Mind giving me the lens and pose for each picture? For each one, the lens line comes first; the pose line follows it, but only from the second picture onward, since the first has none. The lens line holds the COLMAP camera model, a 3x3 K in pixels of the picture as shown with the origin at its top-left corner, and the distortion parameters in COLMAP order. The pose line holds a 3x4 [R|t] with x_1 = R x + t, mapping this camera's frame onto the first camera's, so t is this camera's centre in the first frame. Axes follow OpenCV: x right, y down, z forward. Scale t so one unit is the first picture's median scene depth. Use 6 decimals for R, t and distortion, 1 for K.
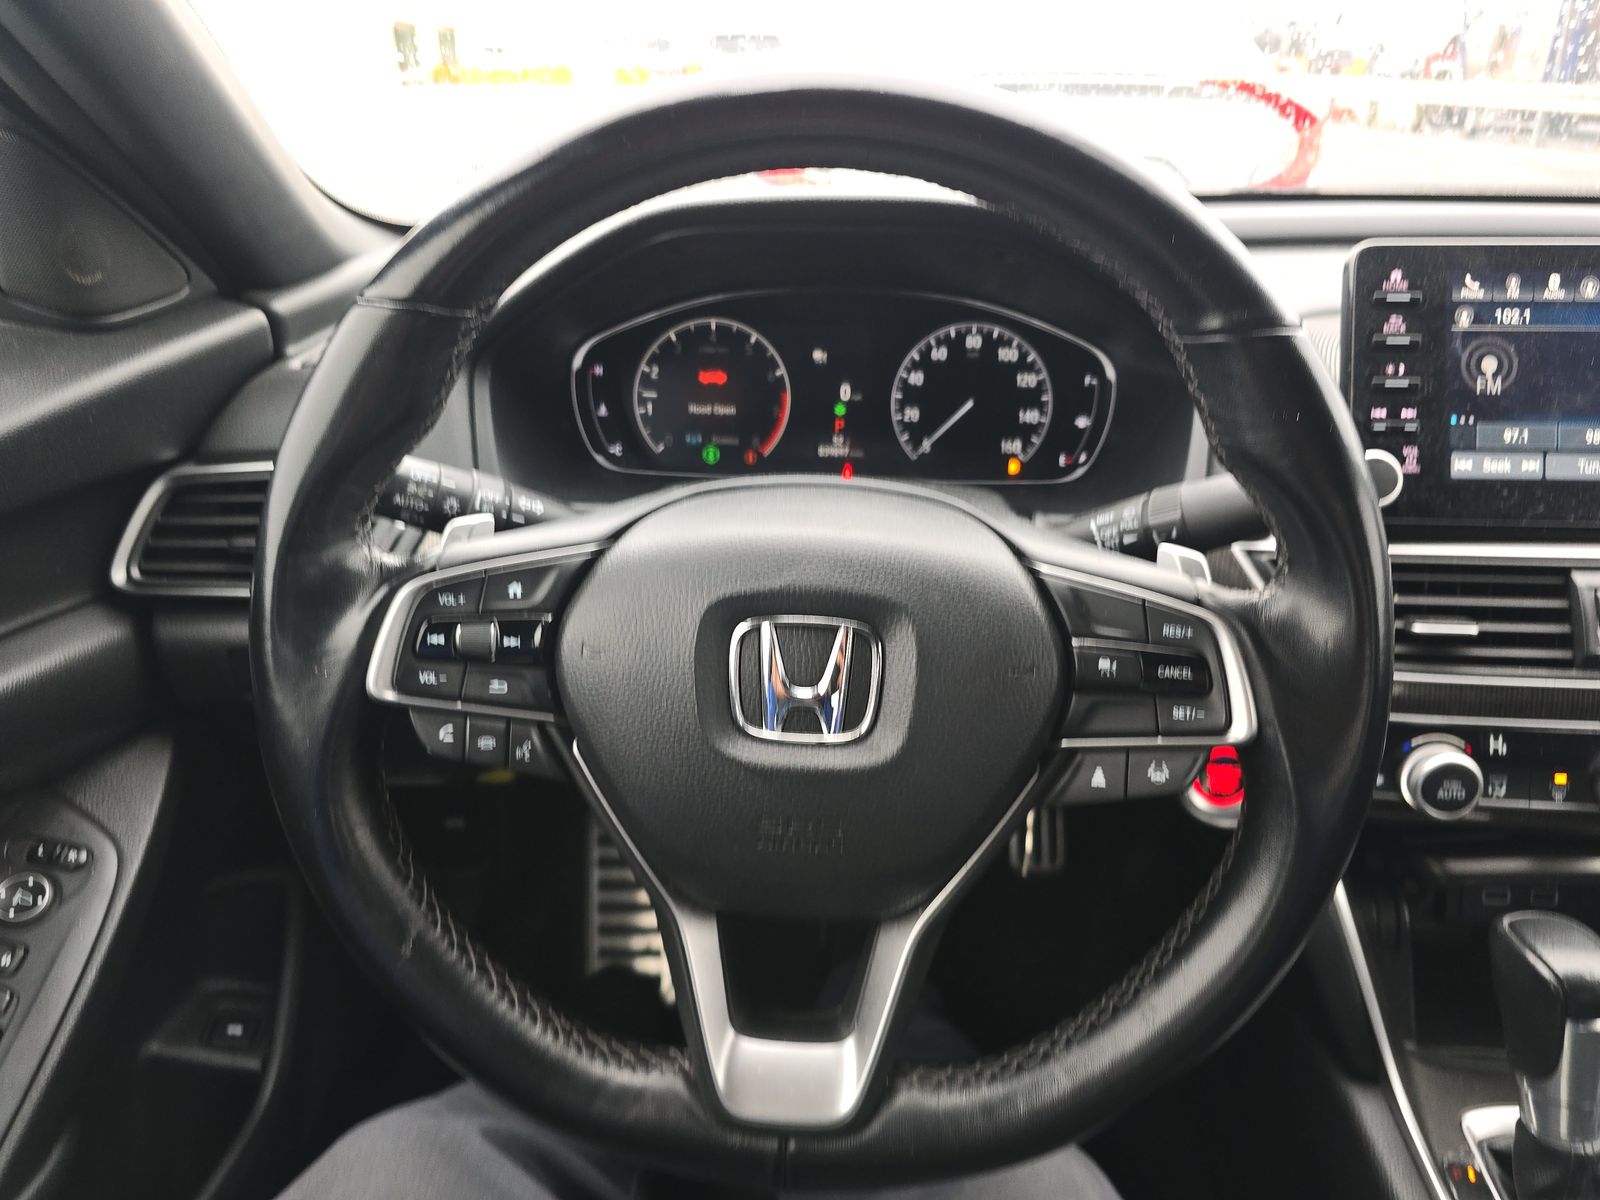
lens RADIAL K [[1198.8, 0, 790.3], [0, 1198.8, 605.5], [0, 0, 1]] dist [0.032882, 0.004040]
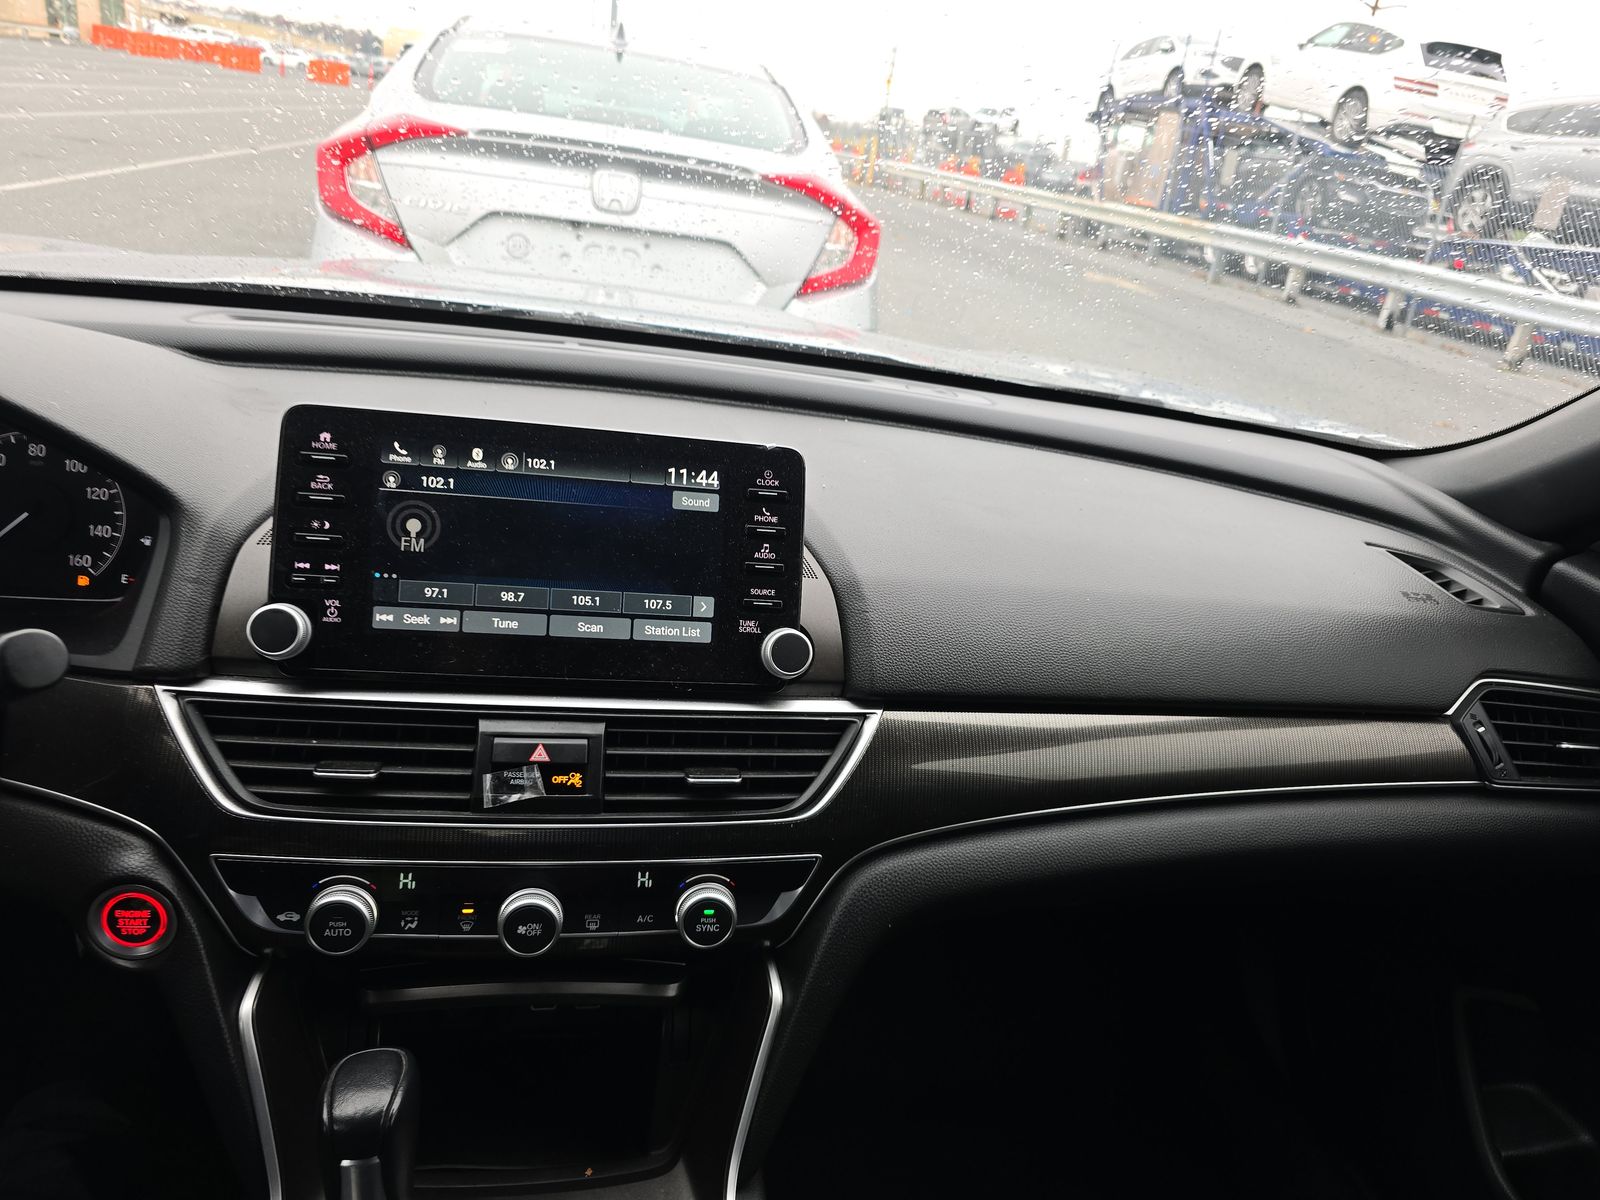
lens RADIAL K [[1198.8, 0, 792.6], [0, 1198.8, 602.6], [0, 0, 1]] dist [0.032882, 0.004040]
pose [[0.964859, 0.037602, 0.260063, 0.487318], [-0.027409, 0.998711, -0.042713, -0.072814], [-0.261334, 0.034084, 0.964647, -0.091169]]
